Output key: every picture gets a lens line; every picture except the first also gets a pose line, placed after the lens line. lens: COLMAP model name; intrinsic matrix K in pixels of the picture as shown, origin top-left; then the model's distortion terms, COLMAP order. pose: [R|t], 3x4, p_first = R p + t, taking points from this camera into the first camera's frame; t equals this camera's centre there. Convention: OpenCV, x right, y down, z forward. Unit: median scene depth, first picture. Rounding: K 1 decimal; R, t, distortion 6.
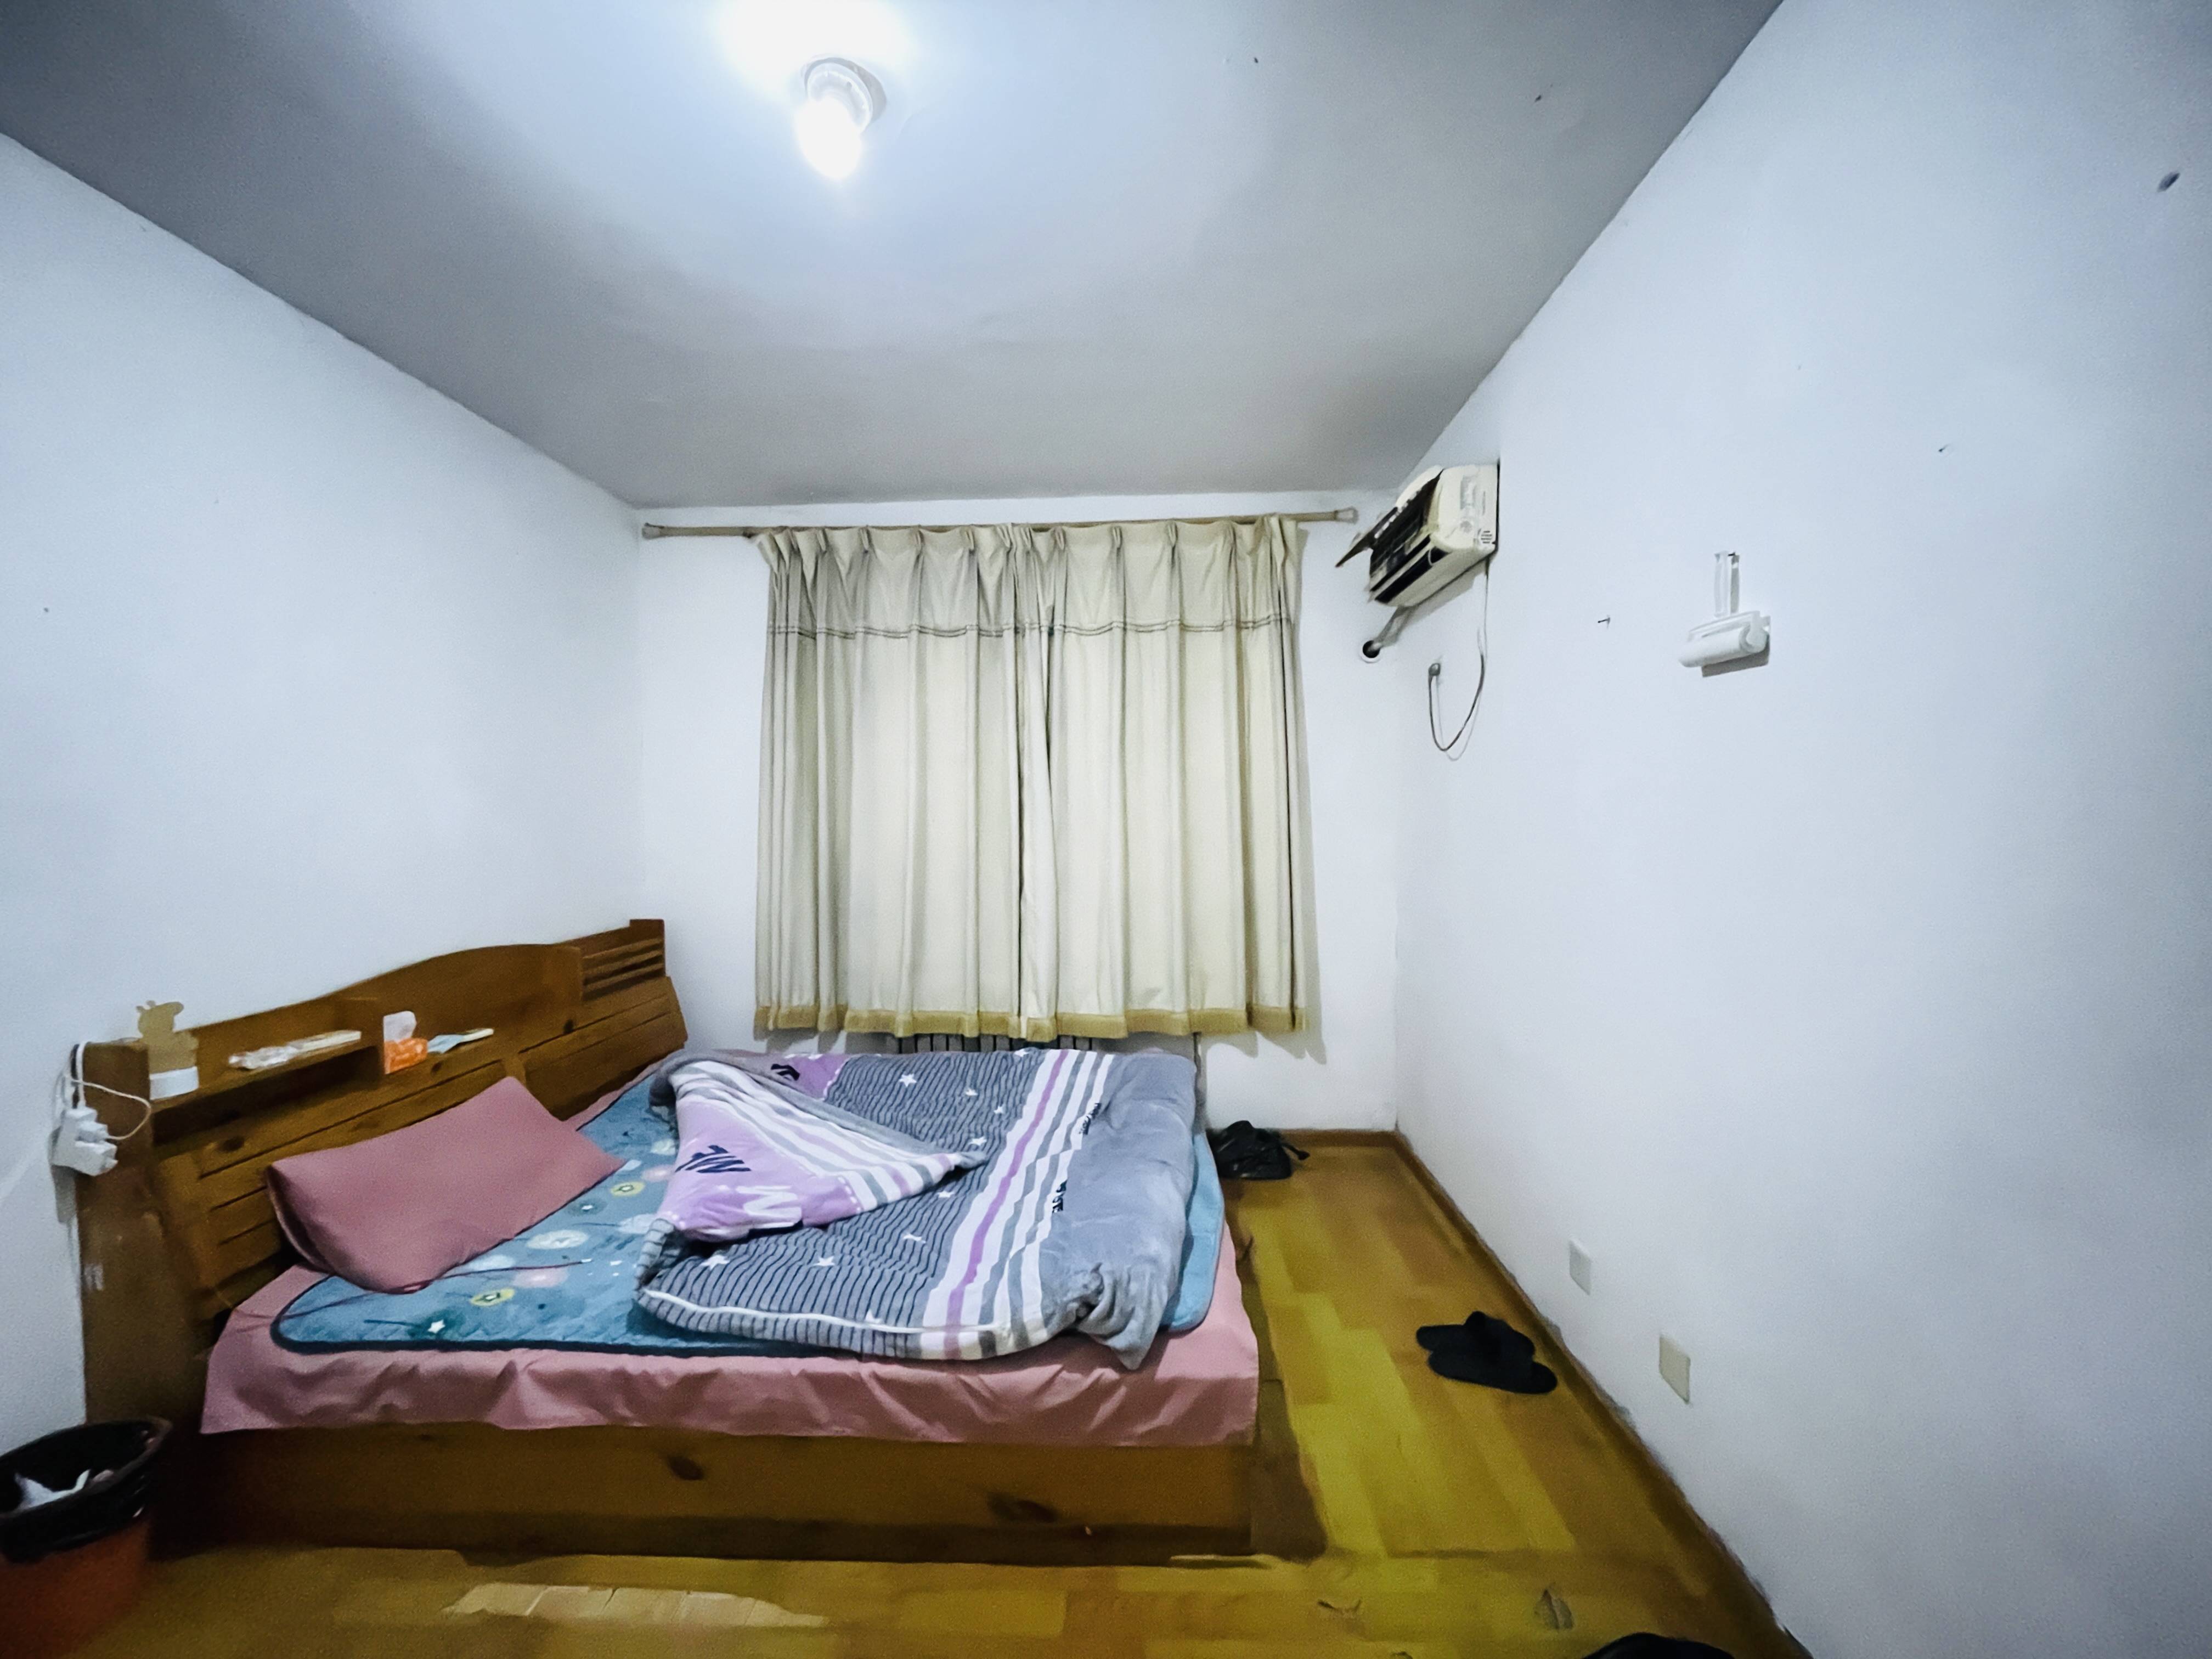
lens RADIAL K [[880.9, 0, 1106.0], [0, 880.9, 829.5], [0, 0, 1]] dist [0.000382, -0.000363]
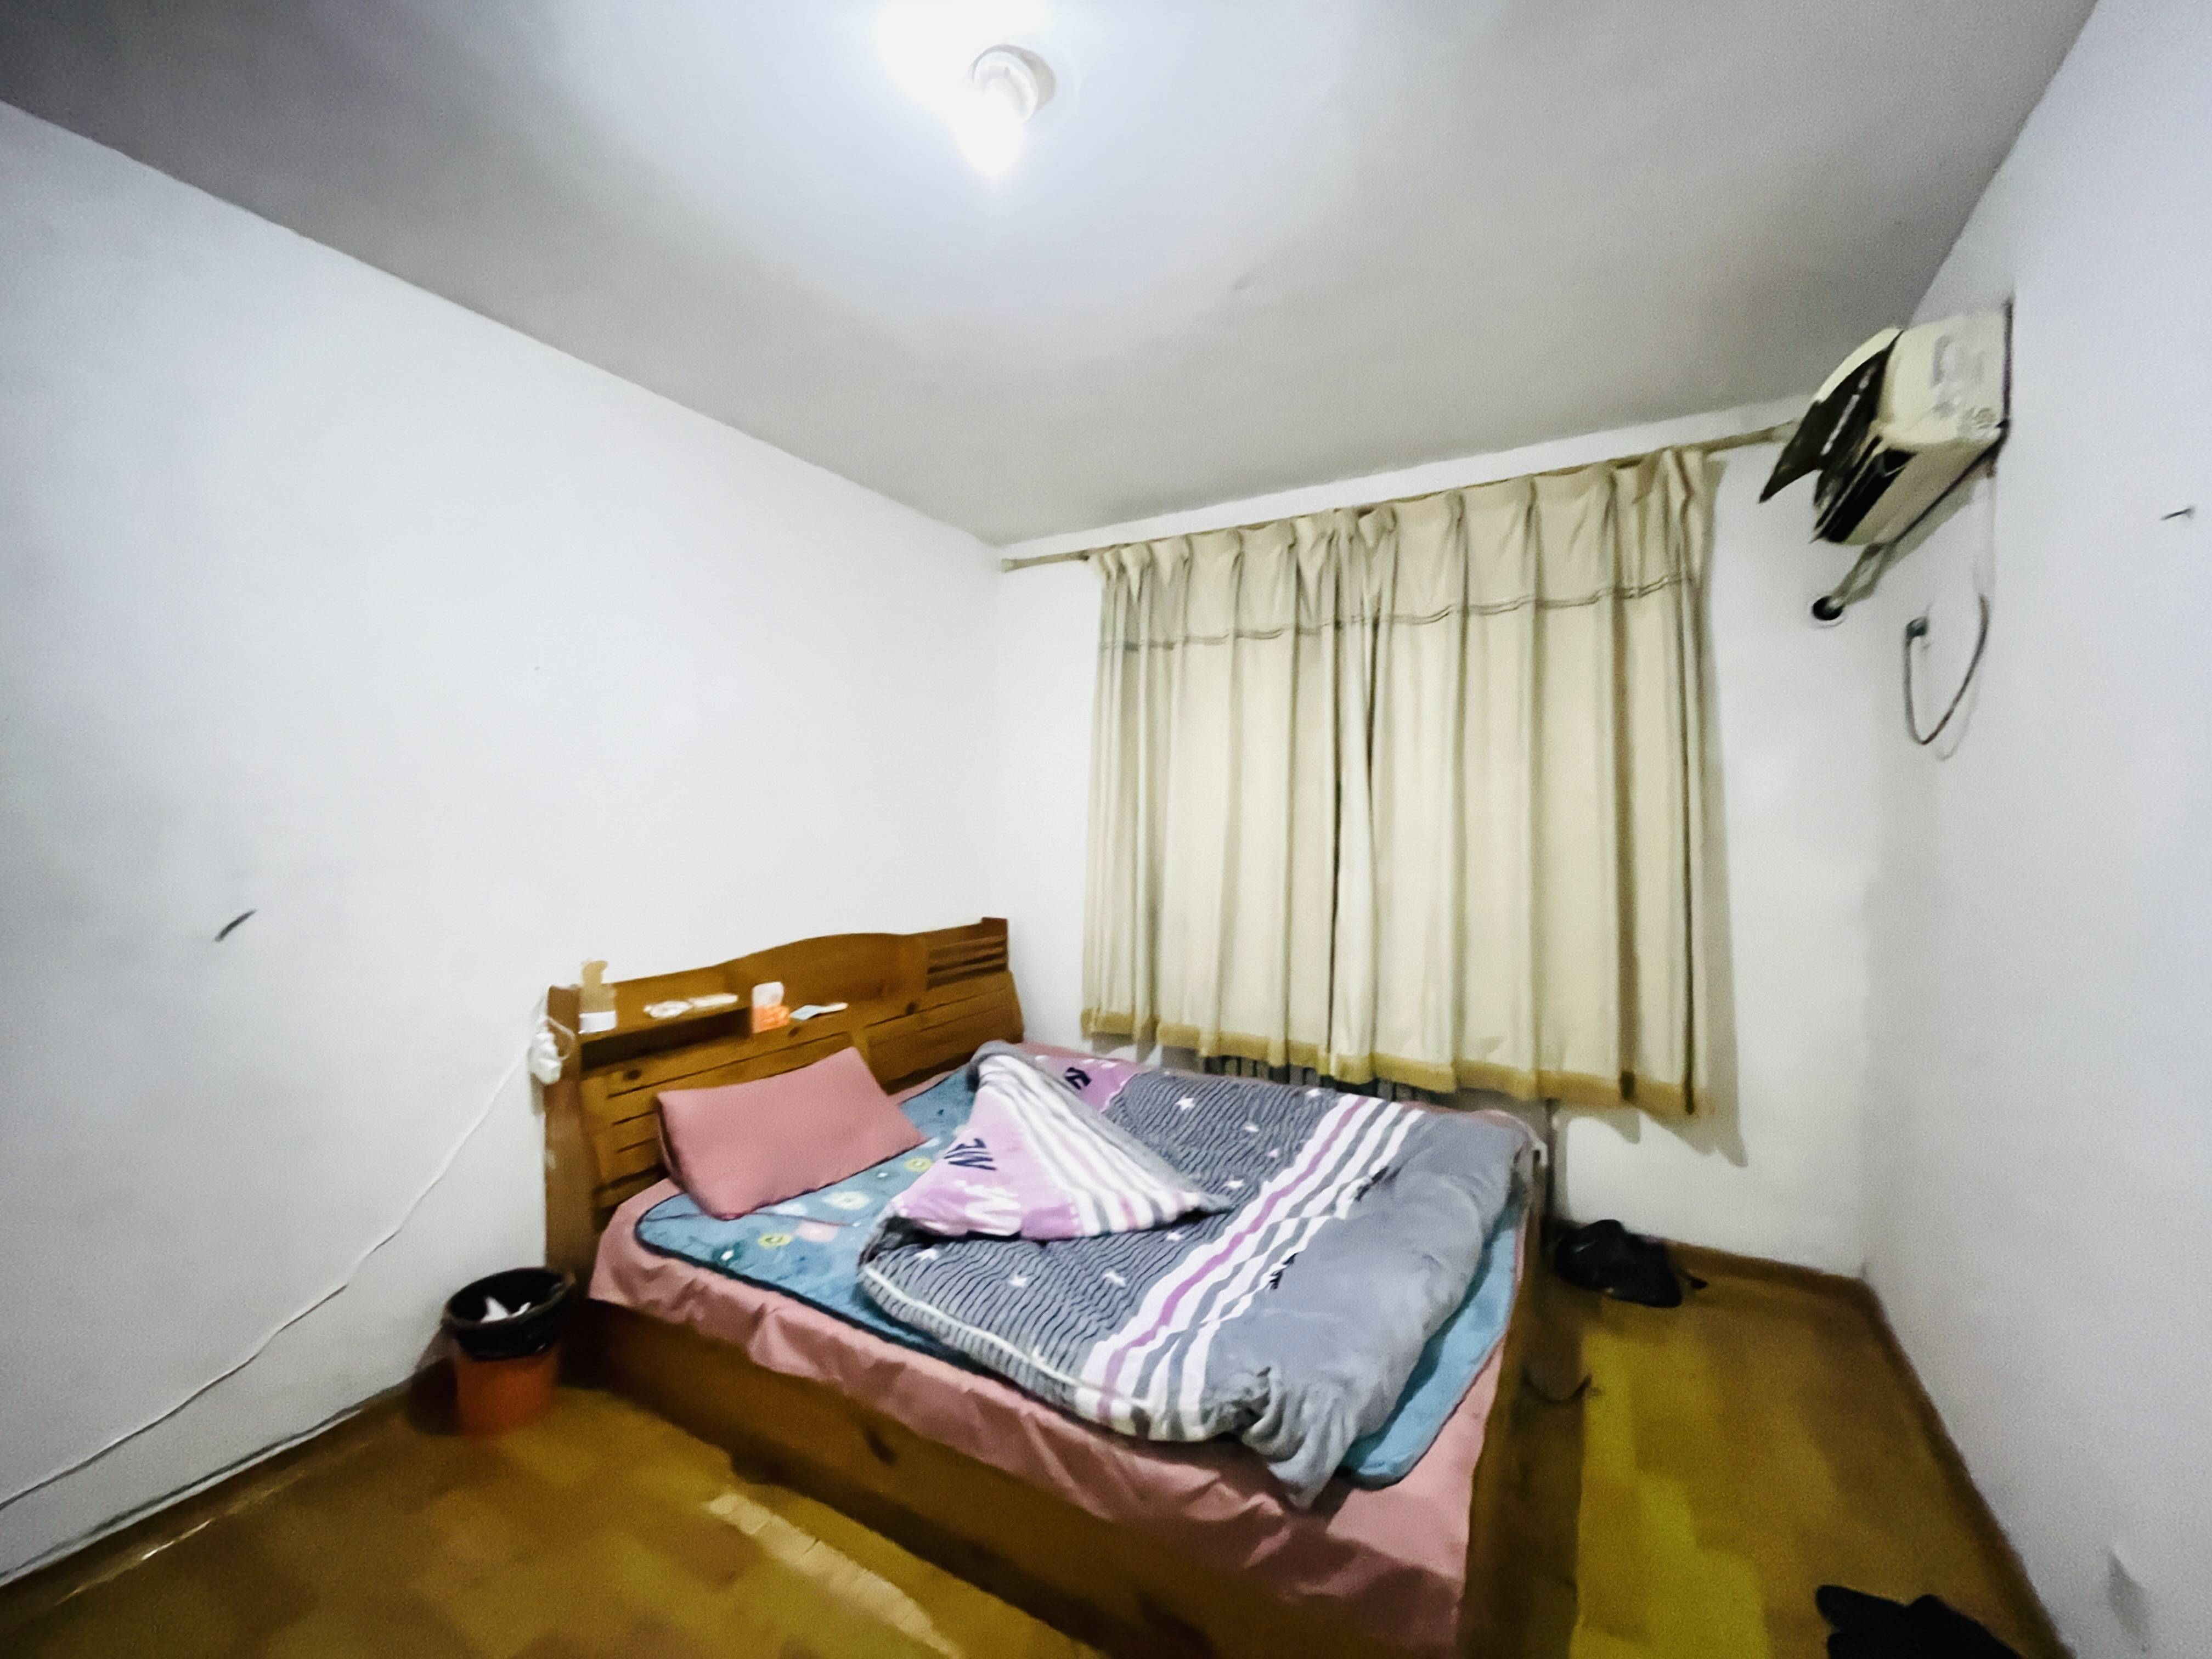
lens RADIAL K [[884.8, 0, 1106.0], [0, 884.8, 829.5], [0, 0, 1]] dist [-0.001028, -0.000116]
pose [[0.890624, 0.016600, -0.454438, 0.133452], [-0.022467, 0.999719, -0.007513, -0.004129], [0.454185, 0.016901, 0.890747, 0.102957]]
